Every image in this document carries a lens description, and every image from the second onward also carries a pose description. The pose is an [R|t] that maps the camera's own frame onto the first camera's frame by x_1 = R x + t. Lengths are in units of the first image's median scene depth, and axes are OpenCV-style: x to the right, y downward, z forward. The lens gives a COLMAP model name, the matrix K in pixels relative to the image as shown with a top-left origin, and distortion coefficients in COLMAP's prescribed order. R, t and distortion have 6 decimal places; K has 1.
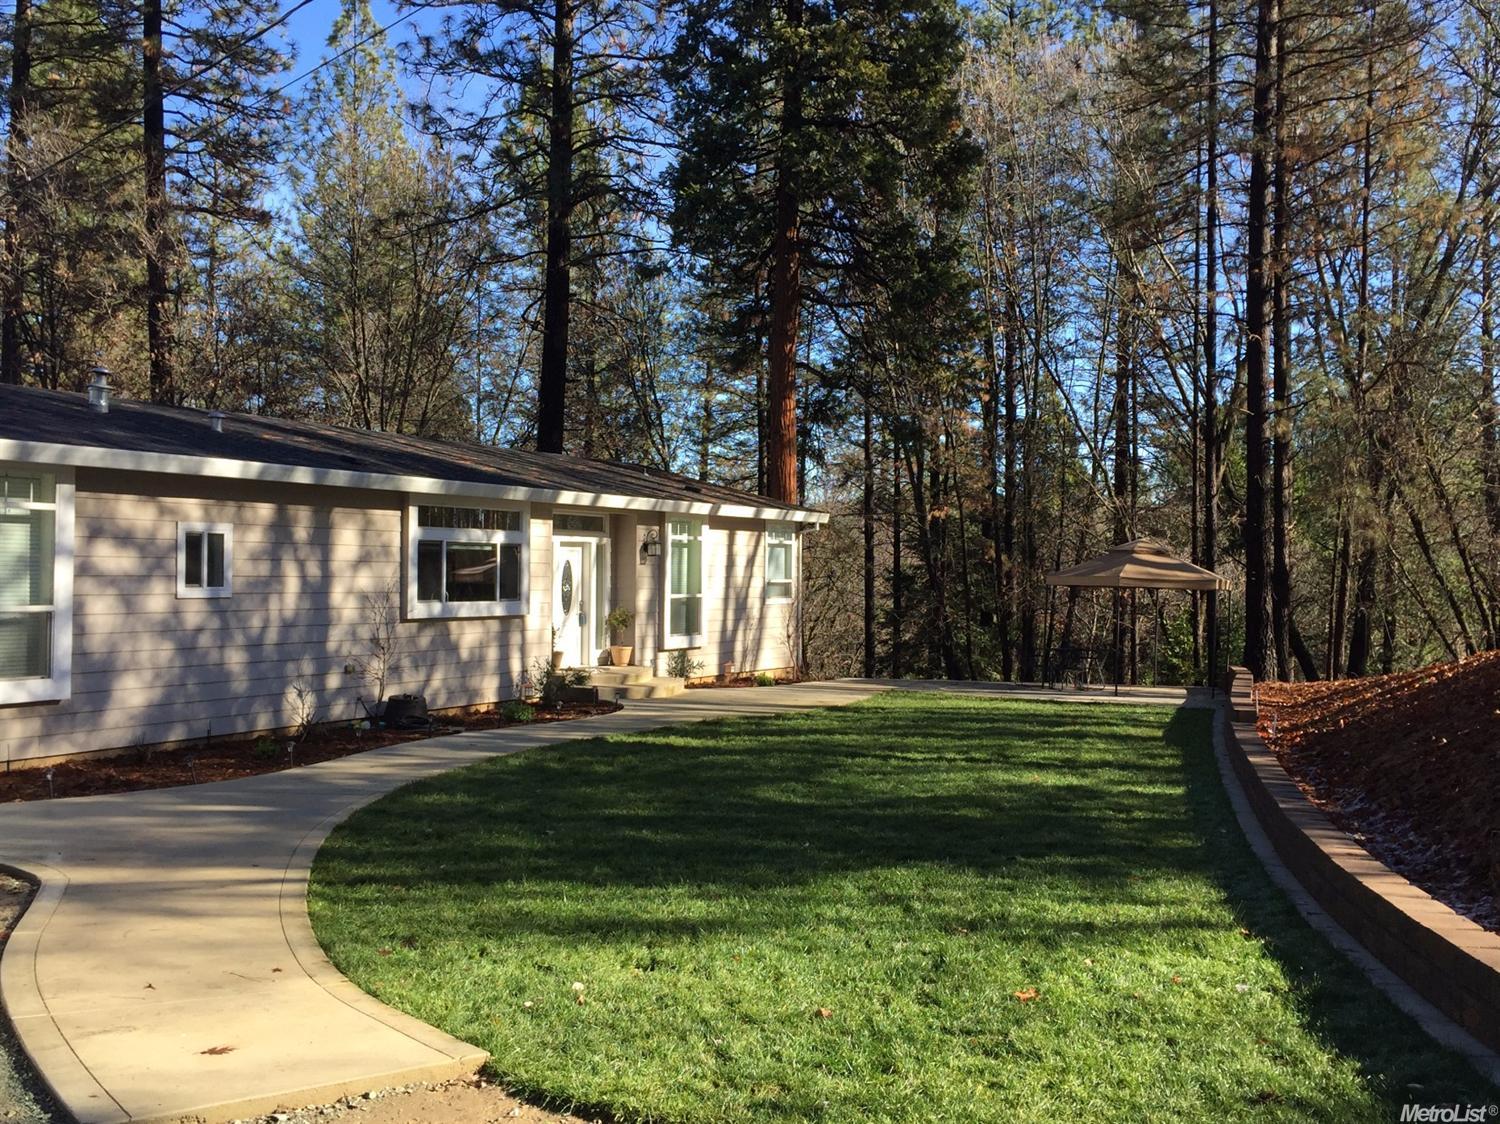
lens RADIAL K [[1303.0, 0, 745.0], [0, 1303.0, 574.3], [0, 0, 1]] dist [0.075475, -0.071797]
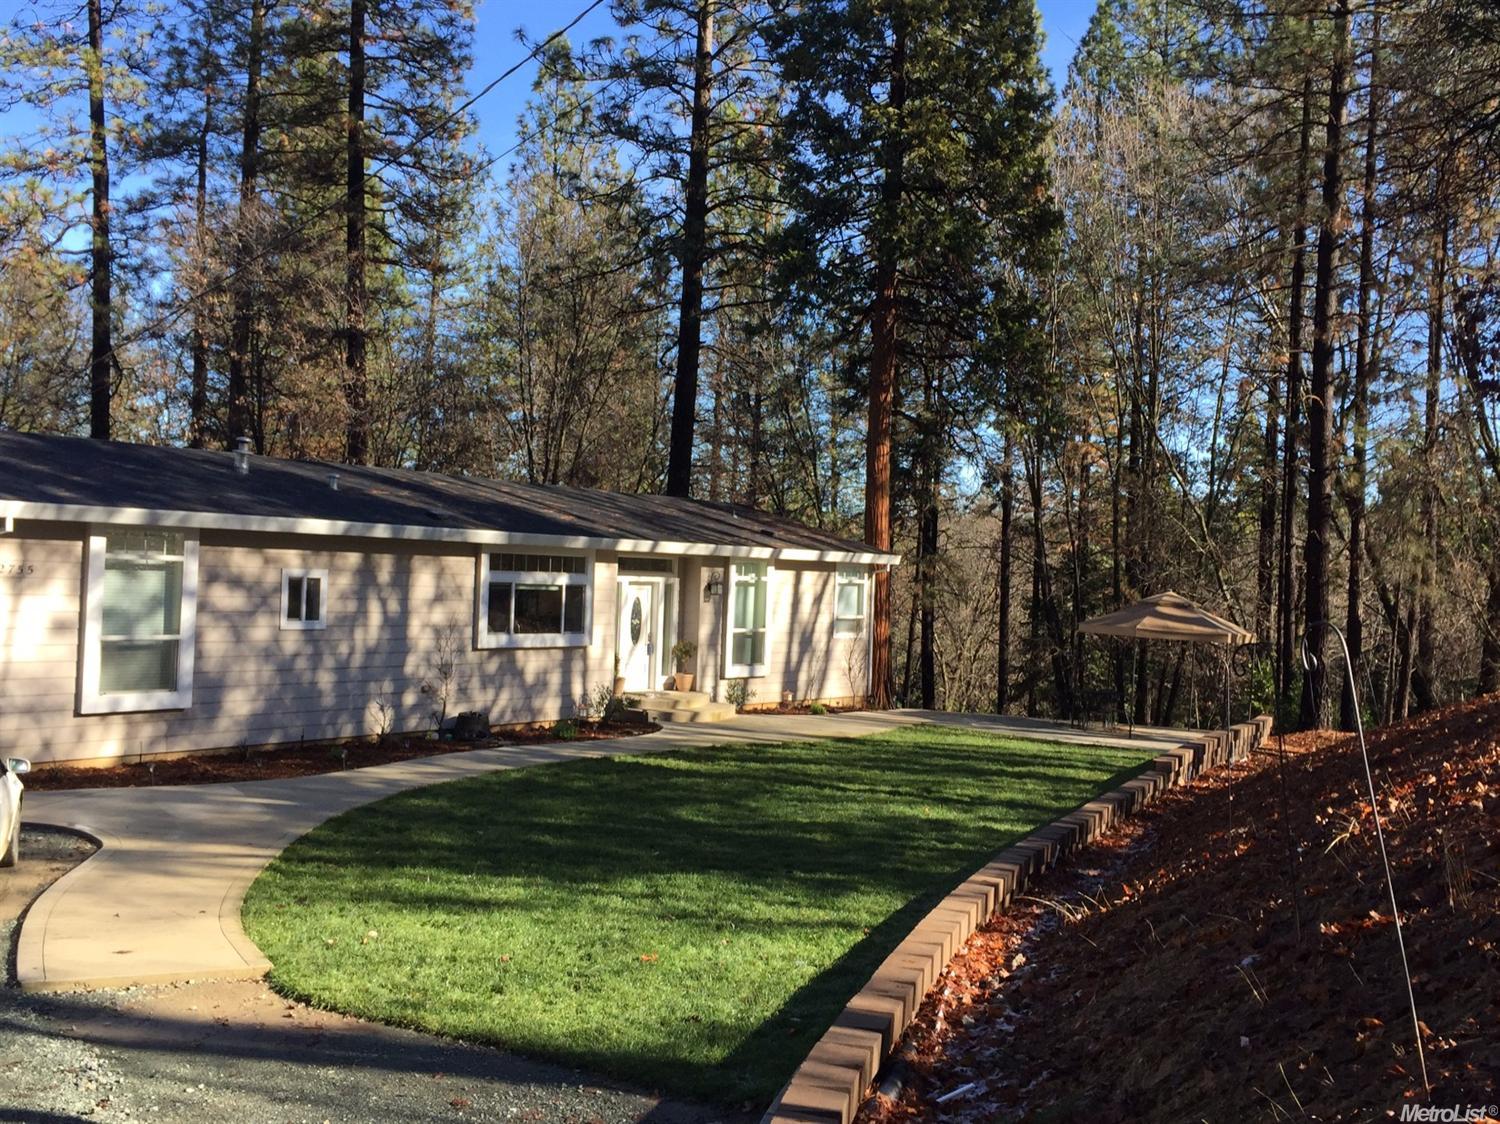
lens RADIAL K [[1303.0, 0, 745.0], [0, 1303.0, 574.3], [0, 0, 1]] dist [0.075475, -0.071797]
pose [[0.987721, 0.027583, -0.153772, 0.150786], [-0.028893, 0.999563, -0.006289, -0.029959], [0.153531, 0.010655, 0.988086, -0.126611]]
